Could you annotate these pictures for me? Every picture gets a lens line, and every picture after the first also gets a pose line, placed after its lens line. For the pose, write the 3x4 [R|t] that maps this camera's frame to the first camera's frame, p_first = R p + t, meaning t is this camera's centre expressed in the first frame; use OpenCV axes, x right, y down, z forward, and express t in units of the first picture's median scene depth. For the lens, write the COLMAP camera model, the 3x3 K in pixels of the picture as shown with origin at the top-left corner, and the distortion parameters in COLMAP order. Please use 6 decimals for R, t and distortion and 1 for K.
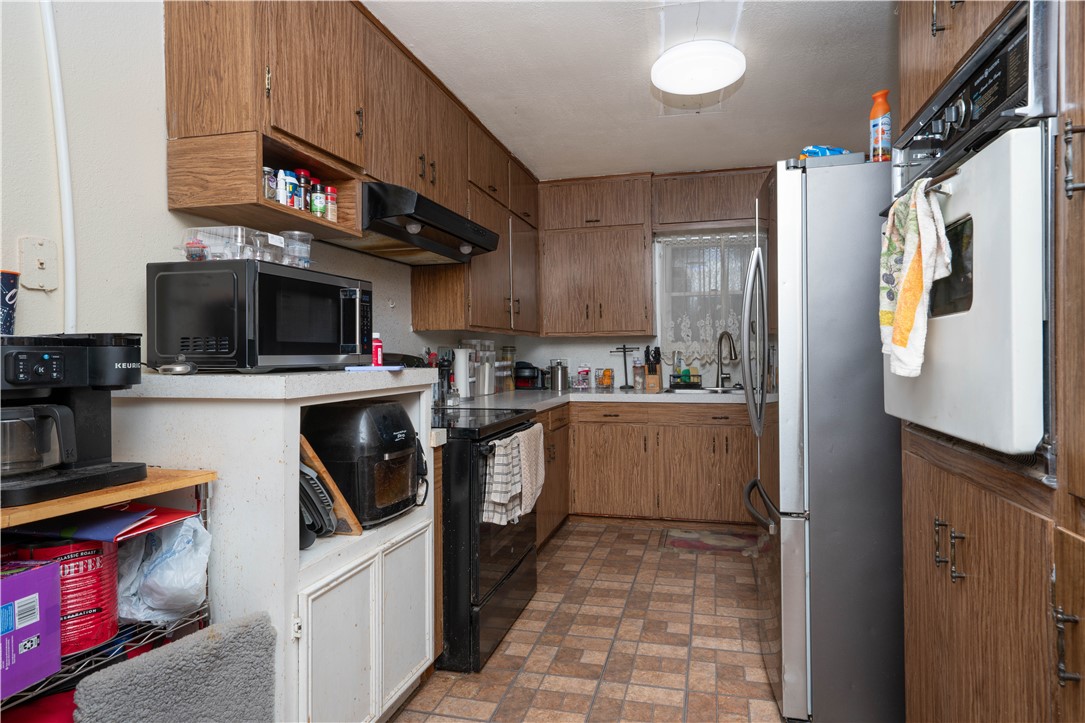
lens RADIAL K [[568.3, 0, 544.8], [0, 568.3, 356.0], [0, 0, 1]] dist [-0.006215, -0.000632]
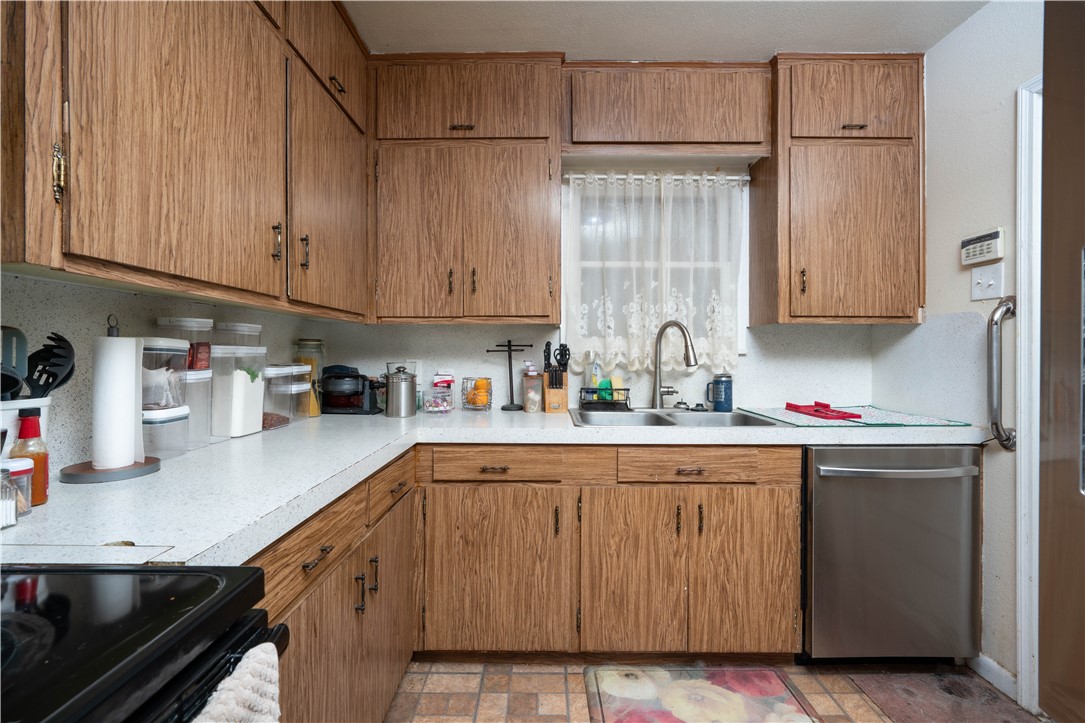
lens RADIAL K [[483.0, 0, 532.7], [0, 483.0, 354.2], [0, 0, 1]] dist [-0.004260, 0.000048]
pose [[0.967023, 0.011932, 0.254410, 0.030672], [-0.010786, 0.999924, -0.005899, -0.001496], [-0.254461, 0.002960, 0.967078, 0.502187]]
